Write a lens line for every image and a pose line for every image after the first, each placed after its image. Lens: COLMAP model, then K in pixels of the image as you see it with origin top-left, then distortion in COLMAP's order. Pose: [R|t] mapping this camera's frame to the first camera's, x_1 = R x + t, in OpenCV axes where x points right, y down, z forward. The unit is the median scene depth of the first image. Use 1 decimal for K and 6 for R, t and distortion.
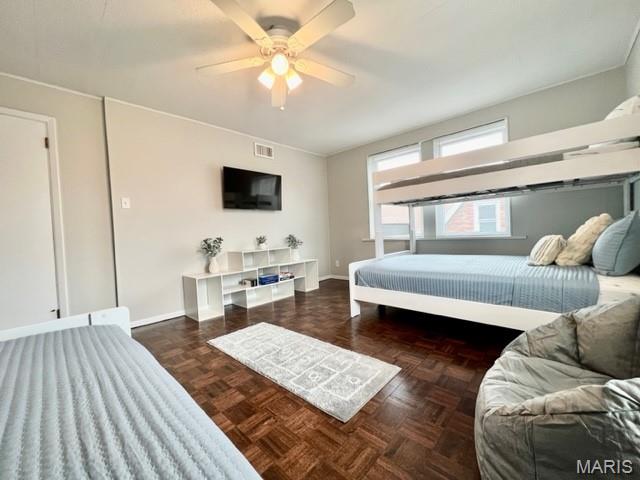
lens RADIAL K [[255.8, 0, 318.1], [0, 255.8, 238.0], [0, 0, 1]] dist [-0.002148, 0.000265]
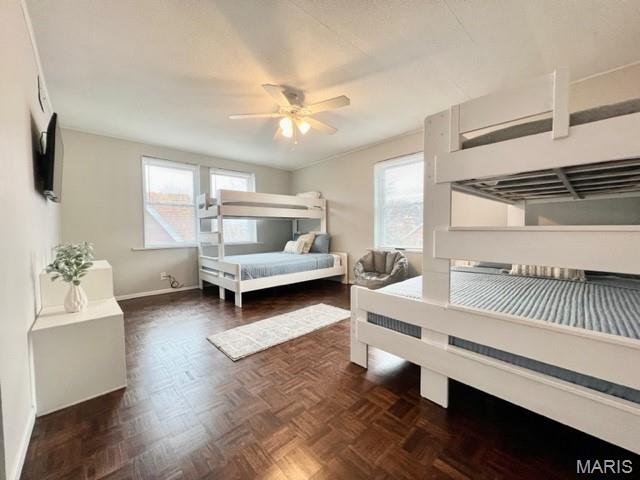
lens RADIAL K [[255.8, 0, 318.1], [0, 255.8, 238.0], [0, 0, 1]] dist [-0.002148, 0.000265]
pose [[0.062759, 0.016578, 0.997891, -0.958420], [0.032059, 0.999313, -0.018618, 0.010076], [-0.997514, 0.033160, 0.062184, 0.477336]]
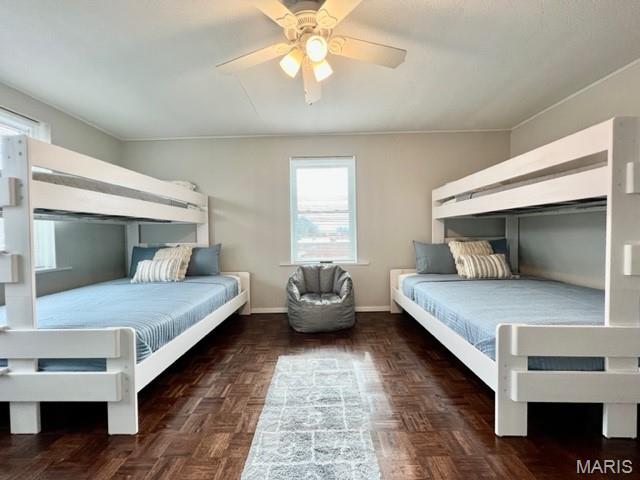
lens RADIAL K [[255.8, 0, 318.1], [0, 255.8, 238.0], [0, 0, 1]] dist [-0.002148, 0.000265]
pose [[-0.681938, 0.048253, 0.729817, -0.445947], [0.061788, 0.998055, -0.008254, -0.043429], [-0.728796, 0.039465, -0.683593, 0.943065]]
